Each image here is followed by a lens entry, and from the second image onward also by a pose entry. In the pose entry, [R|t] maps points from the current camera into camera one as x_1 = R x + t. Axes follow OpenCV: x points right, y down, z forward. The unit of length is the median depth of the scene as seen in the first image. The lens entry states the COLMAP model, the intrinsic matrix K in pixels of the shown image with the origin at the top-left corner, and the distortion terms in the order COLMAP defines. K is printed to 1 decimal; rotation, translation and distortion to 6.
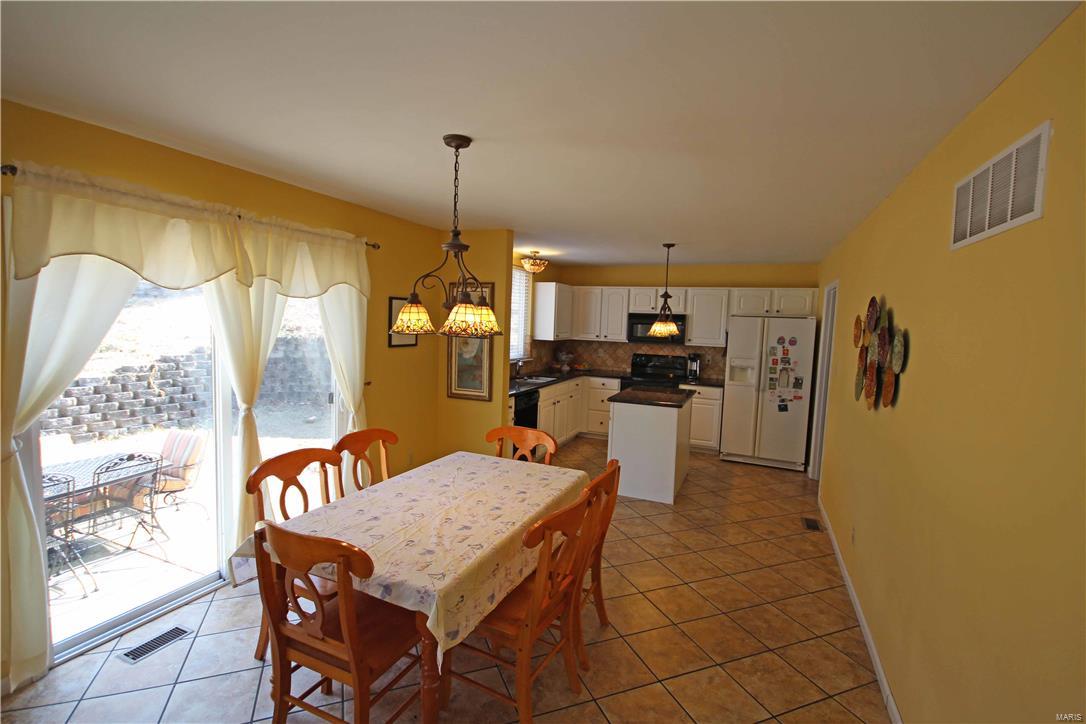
lens RADIAL K [[502.6, 0, 543.0], [0, 502.6, 362.0], [0, 0, 1]] dist [0.001025, 0.000385]
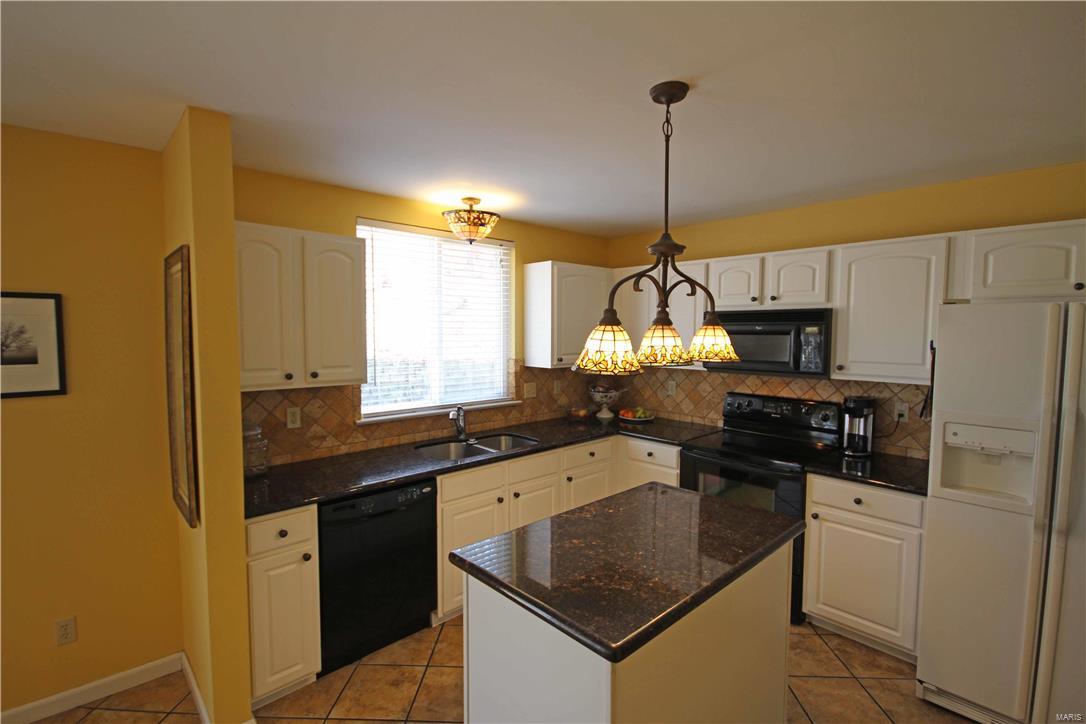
lens RADIAL K [[487.3, 0, 543.0], [0, 487.3, 362.0], [0, 0, 1]] dist [-0.000226, -0.012206]
pose [[0.910139, -0.005210, -0.414270, 0.230412], [-0.008641, 0.999465, -0.031555, -0.032641], [0.414212, 0.032299, 0.909607, 0.514814]]
